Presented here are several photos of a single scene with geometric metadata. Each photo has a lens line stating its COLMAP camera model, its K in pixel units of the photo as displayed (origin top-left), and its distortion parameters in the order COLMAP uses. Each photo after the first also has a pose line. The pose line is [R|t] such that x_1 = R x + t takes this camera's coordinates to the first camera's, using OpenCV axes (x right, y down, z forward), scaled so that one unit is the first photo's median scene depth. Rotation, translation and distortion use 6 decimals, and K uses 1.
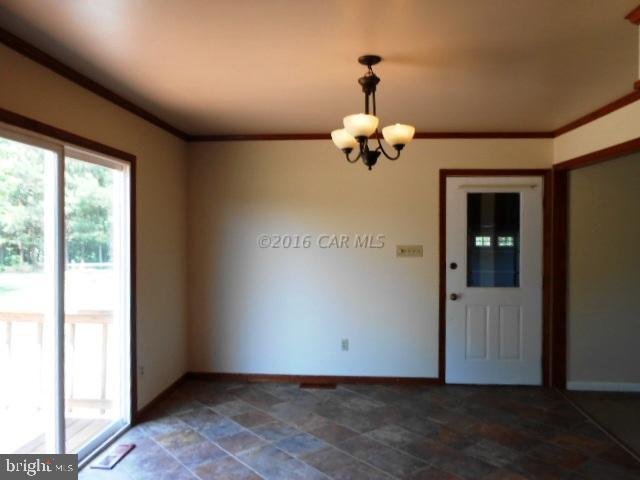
lens RADIAL K [[501.1, 0, 320.0], [0, 501.1, 240.0], [0, 0, 1]] dist [-0.062492, 0.094153]
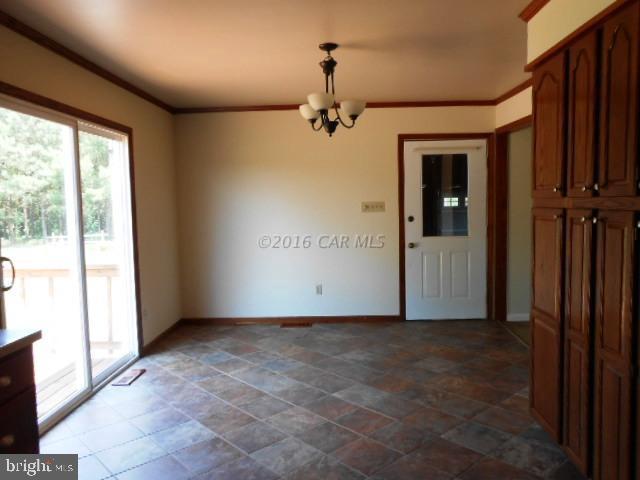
lens RADIAL K [[501.1, 0, 320.0], [0, 501.1, 240.0], [0, 0, 1]] dist [-0.062492, 0.094153]
pose [[0.998855, -0.026971, 0.039500, 0.012112], [0.024372, 0.997596, 0.064876, 0.024813], [-0.041155, -0.063839, 0.997111, -0.177927]]
